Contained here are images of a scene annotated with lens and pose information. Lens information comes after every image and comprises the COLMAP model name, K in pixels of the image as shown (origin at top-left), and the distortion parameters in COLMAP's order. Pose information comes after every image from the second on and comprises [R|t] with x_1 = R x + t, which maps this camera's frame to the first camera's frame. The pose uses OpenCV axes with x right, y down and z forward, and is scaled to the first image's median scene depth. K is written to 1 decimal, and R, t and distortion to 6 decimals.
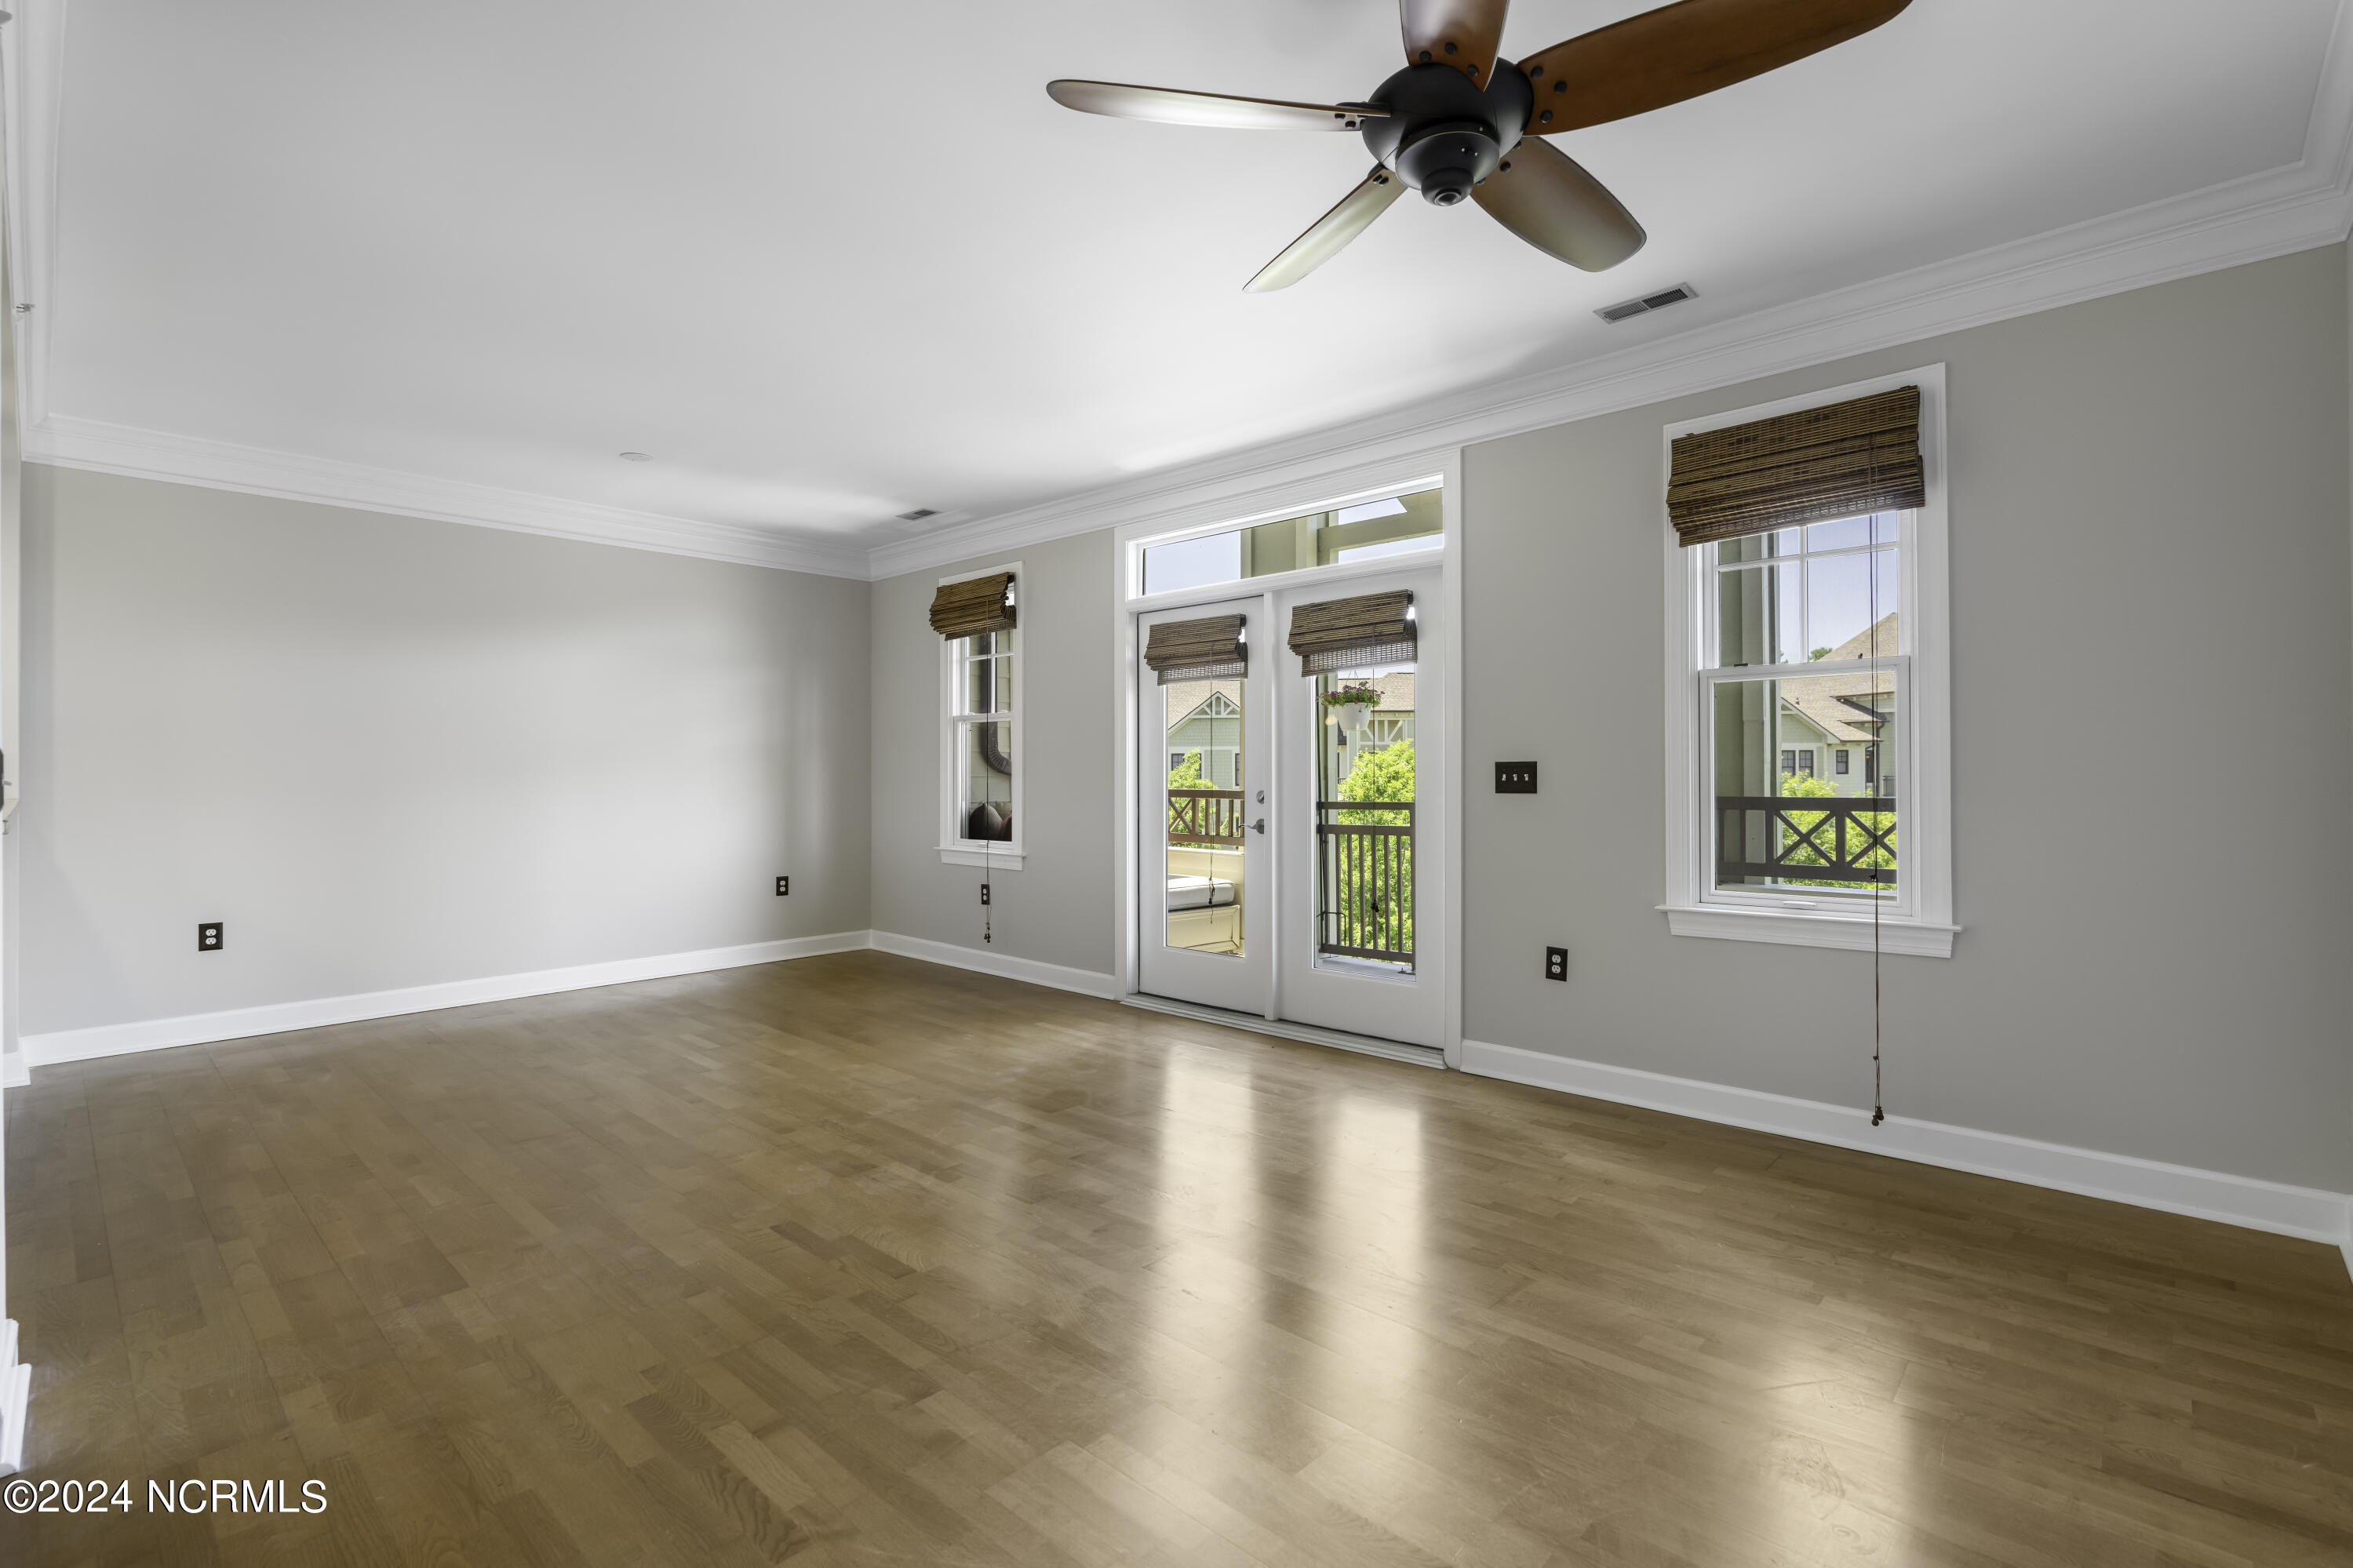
lens RADIAL K [[1055.8, 0, 1176.5], [0, 1055.8, 784.0], [0, 0, 1]] dist [0.021095, 0.000077]
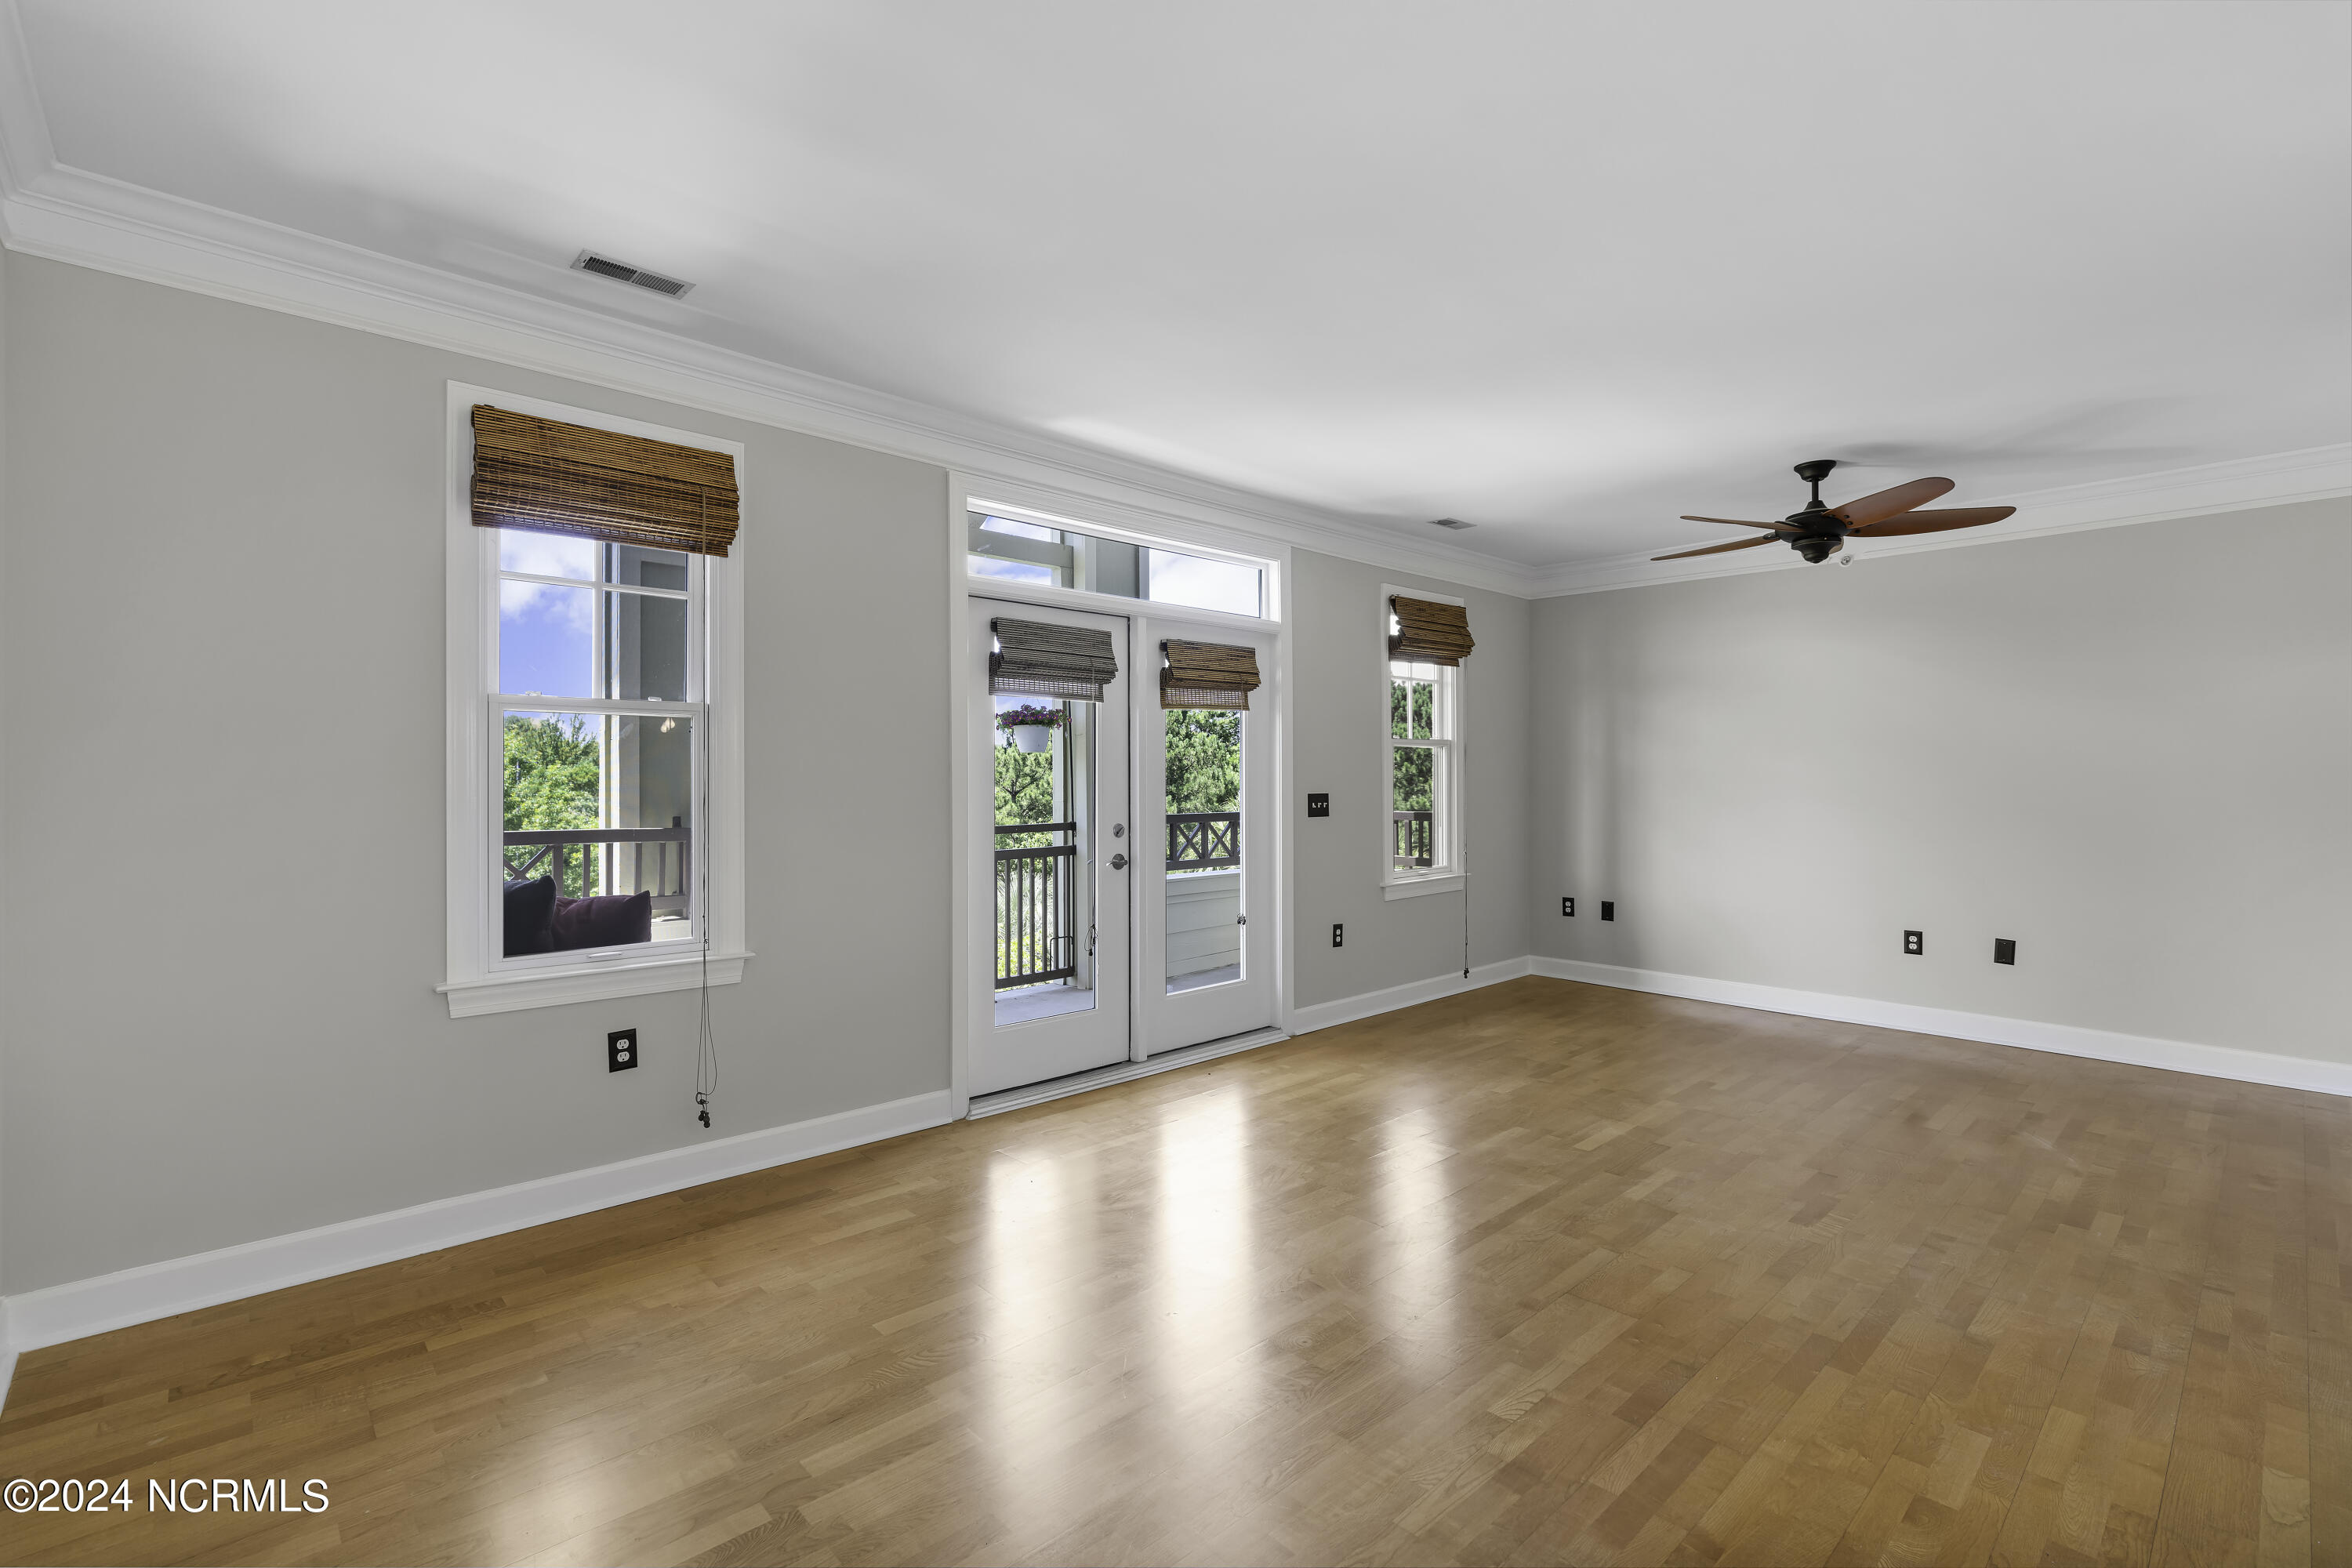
lens RADIAL K [[1061.1, 0, 1187.1], [0, 1061.1, 784.9], [0, 0, 1]] dist [0.001628, 0.000238]
pose [[0.071697, -0.003716, 0.997420, -0.887022], [0.006947, 0.999971, 0.003226, -0.031708], [-0.997402, 0.006698, 0.071721, 0.903074]]
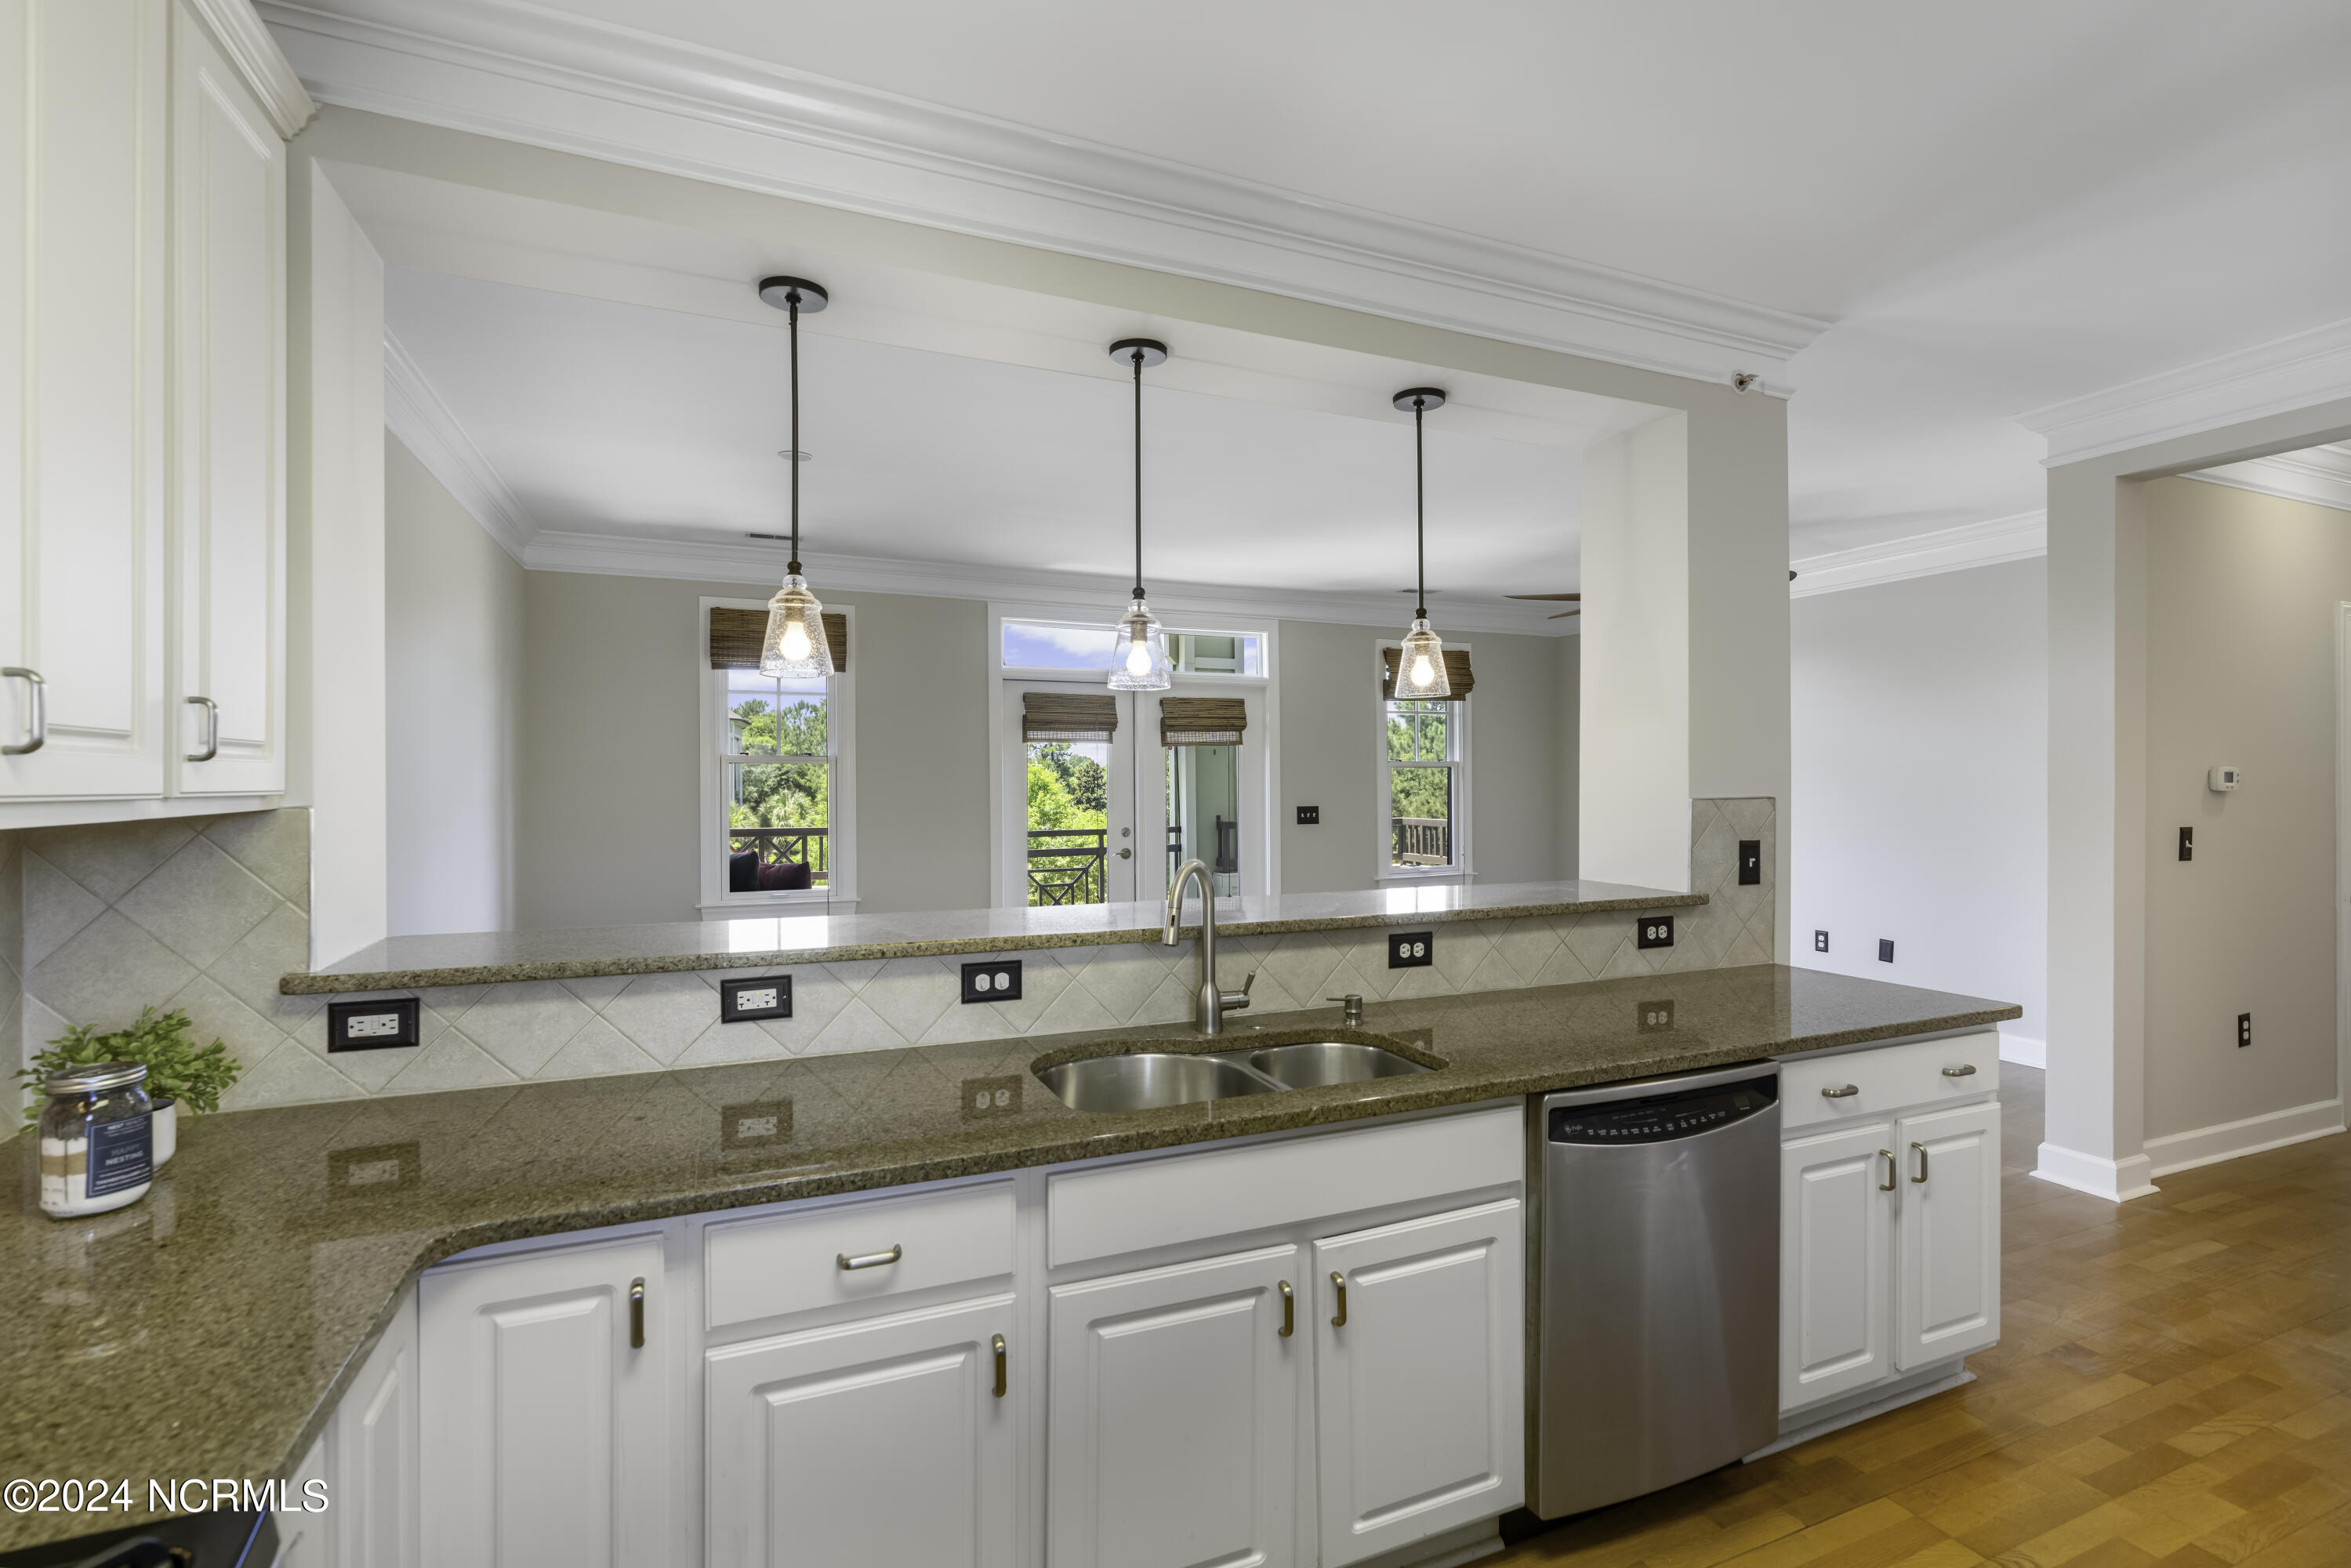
lens RADIAL K [[1060.7, 0, 1186.6], [0, 1060.7, 784.9], [0, 0, 1]] dist [0.001628, 0.000238]
pose [[0.412415, -0.000664, 0.910996, -1.168646], [0.009875, 0.999944, -0.003741, -0.043963], [-0.910943, 0.010539, 0.412398, 0.380281]]
